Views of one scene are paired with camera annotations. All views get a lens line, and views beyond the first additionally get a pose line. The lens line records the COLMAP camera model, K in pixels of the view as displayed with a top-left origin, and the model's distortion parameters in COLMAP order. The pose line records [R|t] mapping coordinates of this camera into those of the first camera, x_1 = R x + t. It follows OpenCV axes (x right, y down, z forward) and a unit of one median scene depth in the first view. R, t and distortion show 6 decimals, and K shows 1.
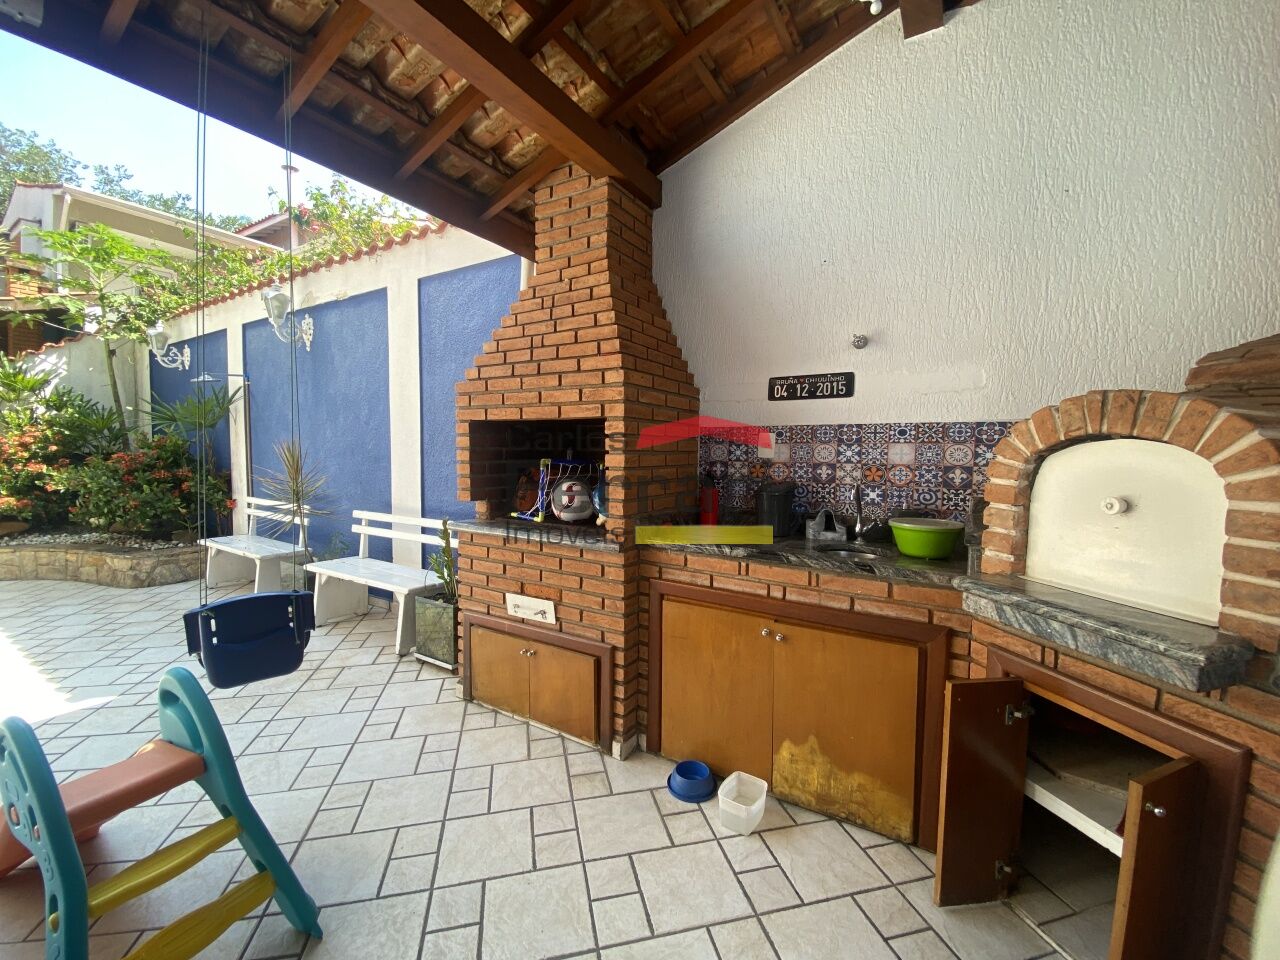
lens RADIAL K [[537.8, 0, 641.7], [0, 537.8, 472.1], [0, 0, 1]] dist [-0.000116, -0.015671]
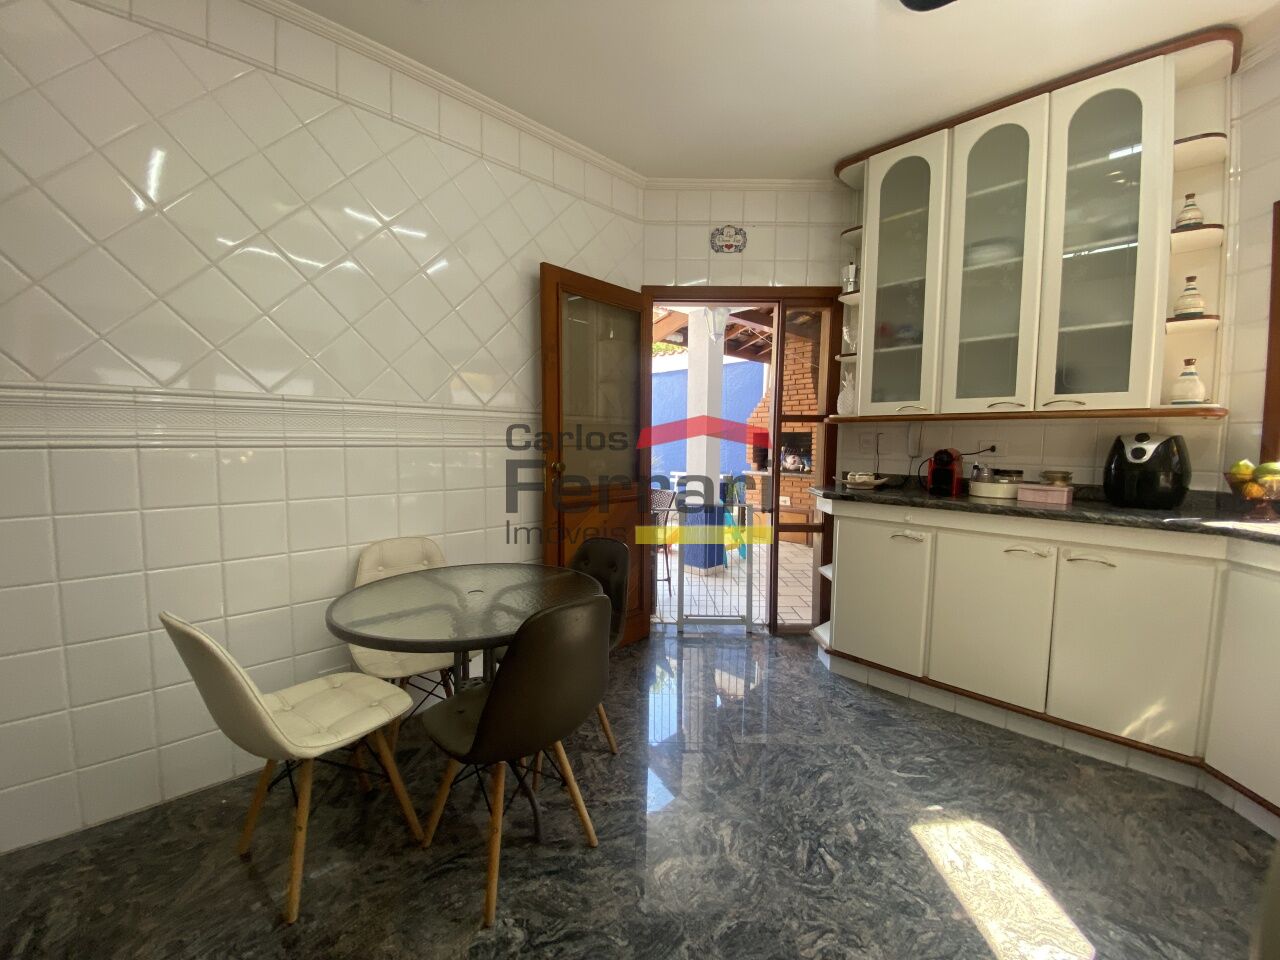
lens RADIAL K [[522.4, 0, 640.0], [0, 522.4, 480.0], [0, 0, 1]] dist [0.019845, -0.020607]
pose [[0.977391, 0.014194, -0.210964, -0.193423], [-0.009045, 0.999638, 0.025355, 0.048319], [0.211247, -0.022874, 0.977165, -1.010994]]
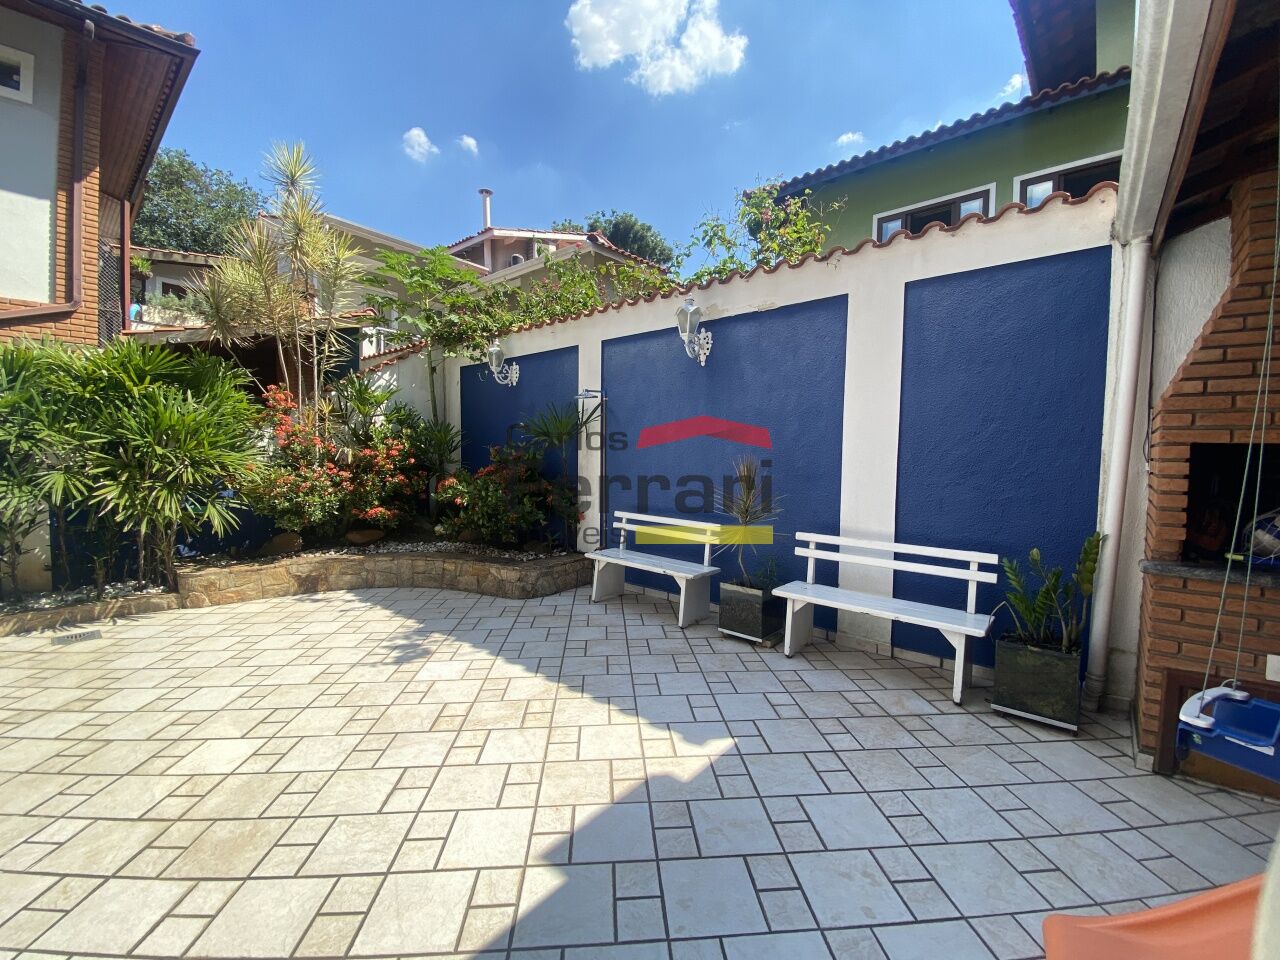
lens RADIAL K [[516.5, 0, 640.0], [0, 516.5, 480.0], [0, 0, 1]] dist [0.019638, -0.018898]
pose [[0.988072, 0.011986, -0.153527, -0.617175], [-0.011593, 0.999927, 0.003453, -0.019159], [0.153557, -0.001632, 0.988138, 0.047812]]
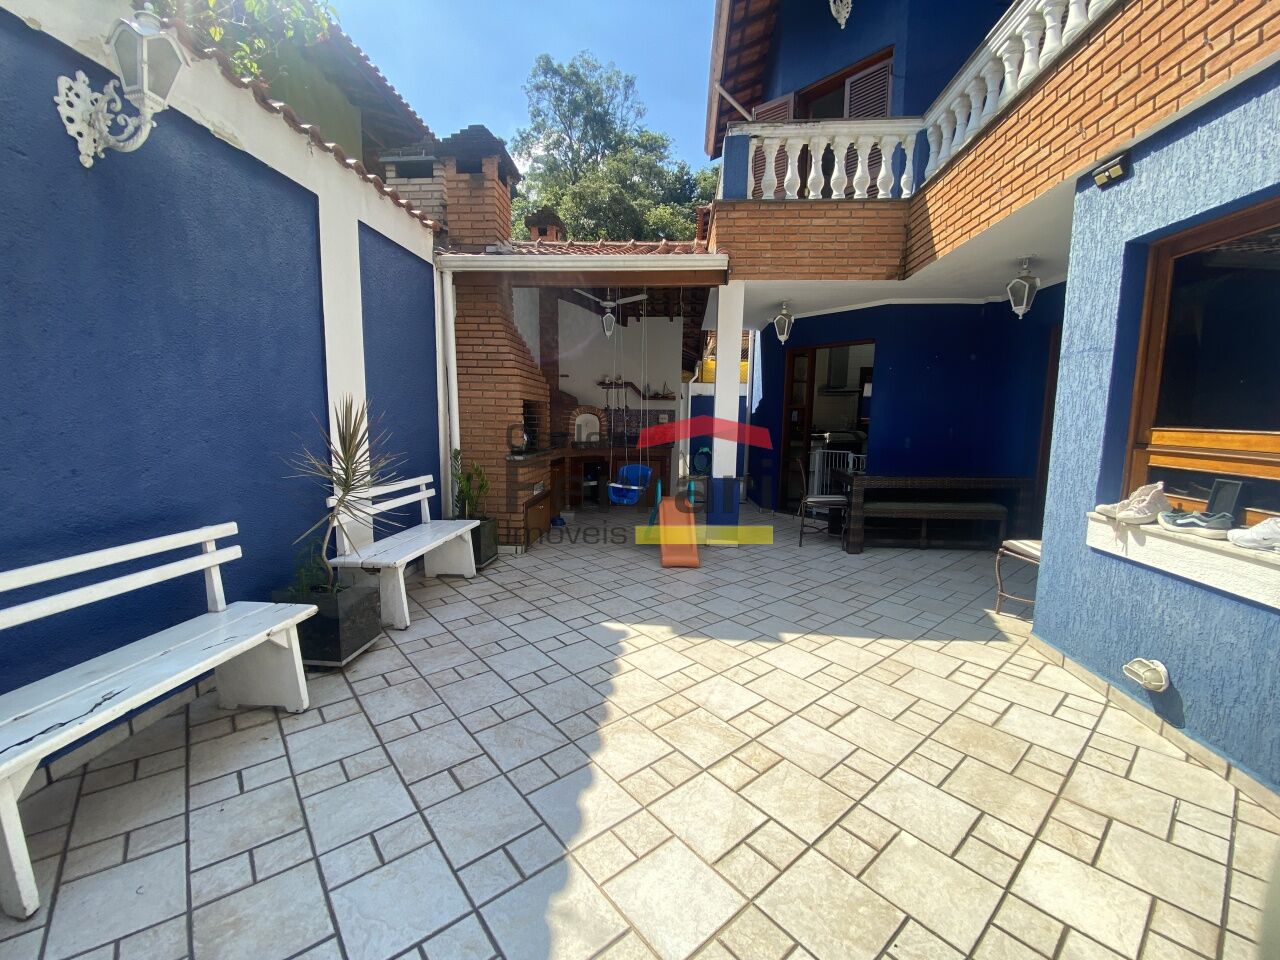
lens RADIAL K [[524.0, 0, 641.7], [0, 524.0, 478.4], [0, 0, 1]] dist [0.011113, -0.015529]
pose [[-0.459075, -0.119334, 0.880346, -1.239925], [0.022479, 0.989060, 0.145793, -0.043978], [-0.888113, 0.086719, -0.451370, 0.864117]]
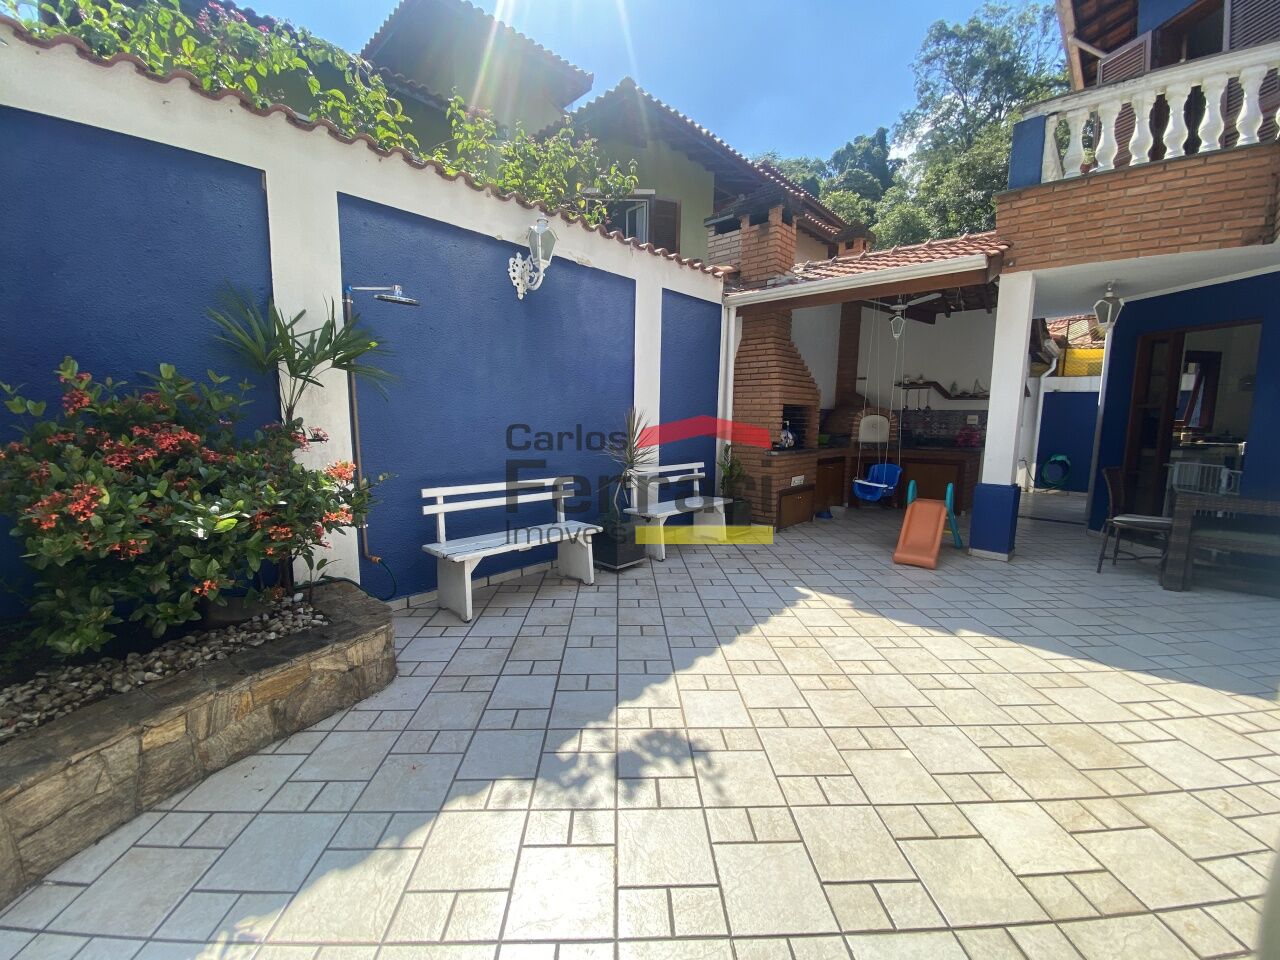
lens RADIAL K [[522.4, 0, 640.0], [0, 522.4, 480.0], [0, 0, 1]] dist [0.019845, -0.020607]
pose [[0.186237, -0.130433, 0.973809, -1.496299], [0.034484, 0.991406, 0.126195, -0.043562], [-0.981899, 0.010078, 0.189134, 0.696305]]
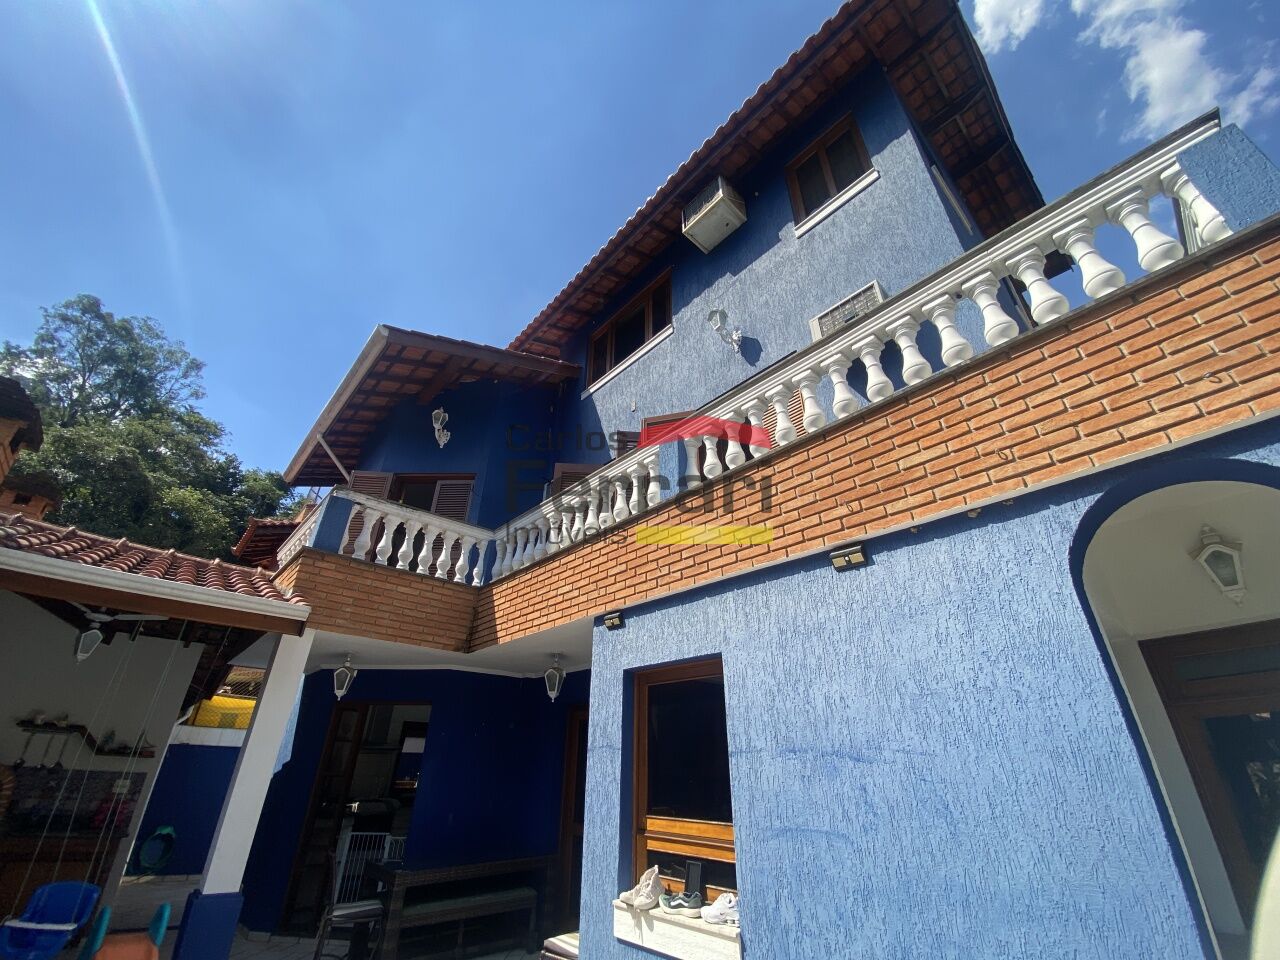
lens RADIAL K [[522.4, 0, 640.0], [0, 522.4, 480.0], [0, 0, 1]] dist [0.019845, -0.020607]
pose [[-0.961283, 0.116360, 0.249792, -1.230050], [-0.006294, 0.896966, -0.442054, -0.100717], [-0.275492, -0.426511, -0.861506, 0.982258]]
